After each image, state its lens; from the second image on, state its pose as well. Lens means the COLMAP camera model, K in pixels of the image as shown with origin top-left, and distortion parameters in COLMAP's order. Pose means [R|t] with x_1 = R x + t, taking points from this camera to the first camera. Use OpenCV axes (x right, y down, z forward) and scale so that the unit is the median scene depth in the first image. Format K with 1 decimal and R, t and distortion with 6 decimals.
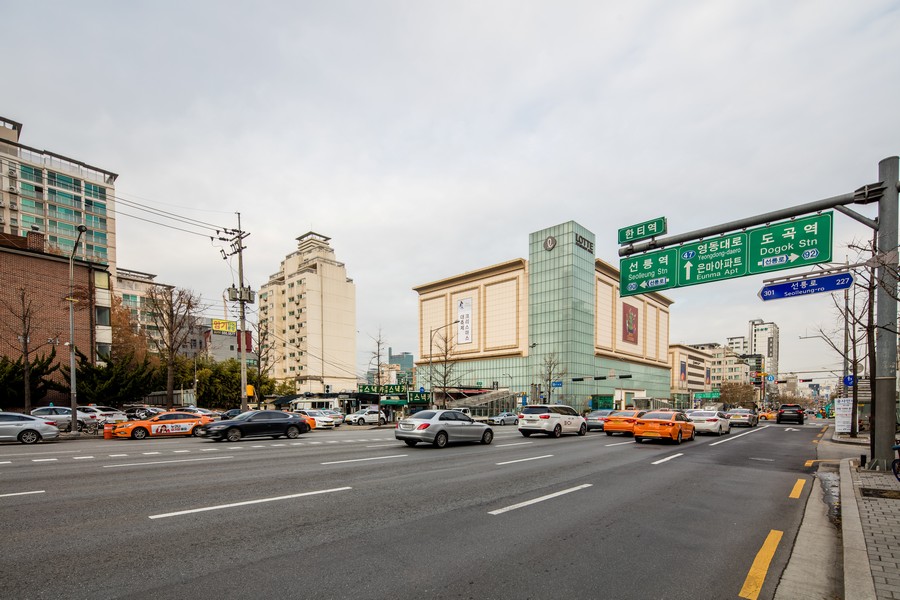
lens RADIAL K [[443.2, 0, 432.6], [0, 443.2, 422.0], [0, 0, 1]] dist [0.000162, -0.002385]
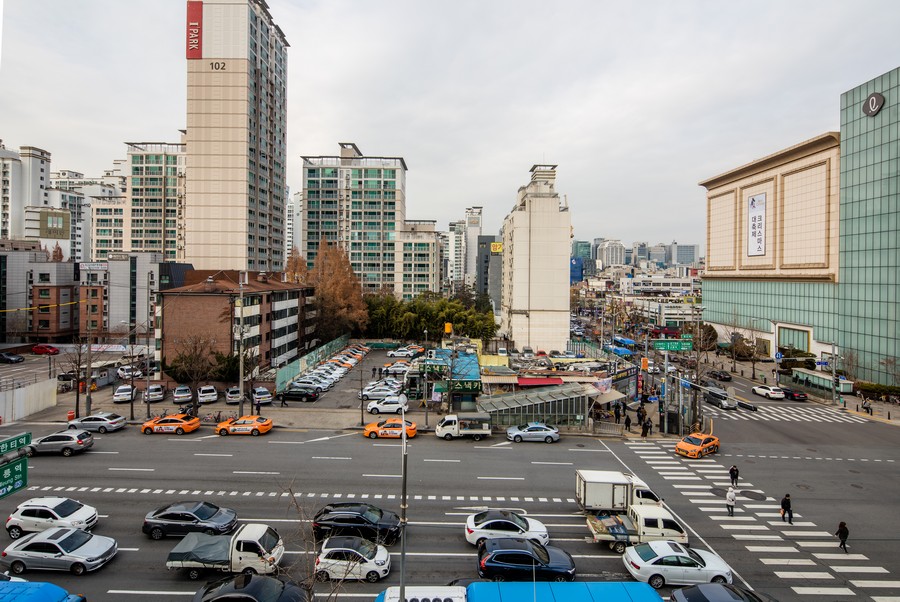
lens RADIAL K [[443.2, 0, 446.6], [0, 443.2, 275.3], [0, 0, 1]] dist [0.000162, -0.002385]
pose [[0.658100, 0.010022, -0.752864, 0.284612], [-0.030560, 0.999443, -0.013410, -0.119381], [0.752310, 0.031833, 0.658040, 0.138709]]
